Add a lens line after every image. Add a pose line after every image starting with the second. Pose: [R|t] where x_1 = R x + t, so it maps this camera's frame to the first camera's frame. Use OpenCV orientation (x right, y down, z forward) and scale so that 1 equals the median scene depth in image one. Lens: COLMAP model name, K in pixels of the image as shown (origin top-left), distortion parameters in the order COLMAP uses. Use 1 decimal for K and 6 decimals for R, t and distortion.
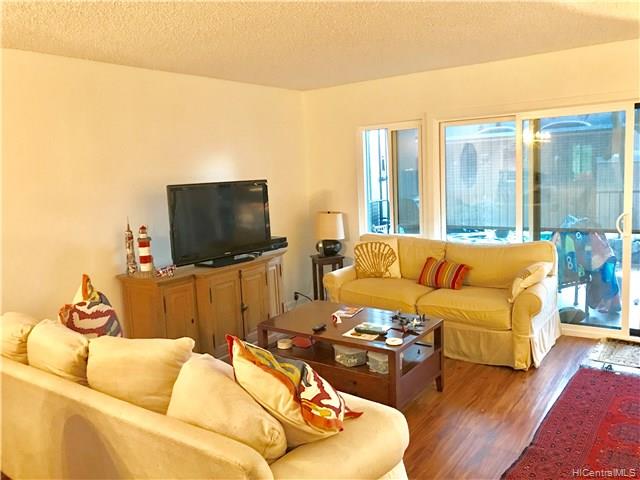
lens RADIAL K [[525.5, 0, 319.7], [0, 525.5, 240.0], [0, 0, 1]] dist [0.006143, 0.002593]
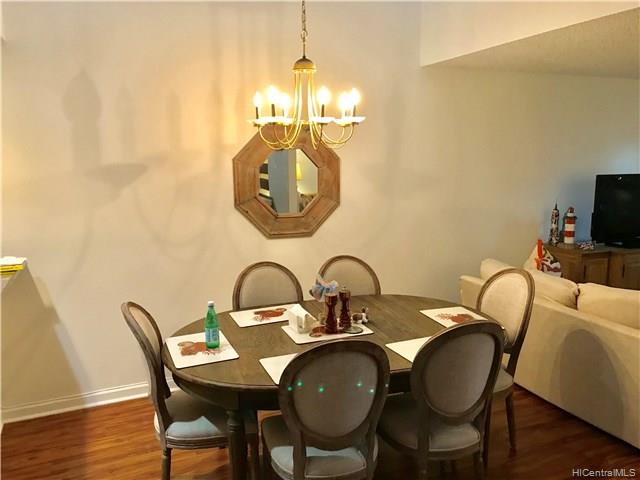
lens RADIAL K [[525.5, 0, 320.3], [0, 525.5, 239.2], [0, 0, 1]] dist [0.006143, 0.002593]
pose [[0.845455, 0.121081, -0.520140, -0.180295], [-0.101700, 0.992639, 0.065765, 0.027241], [0.524274, -0.002703, 0.851546, -0.356901]]
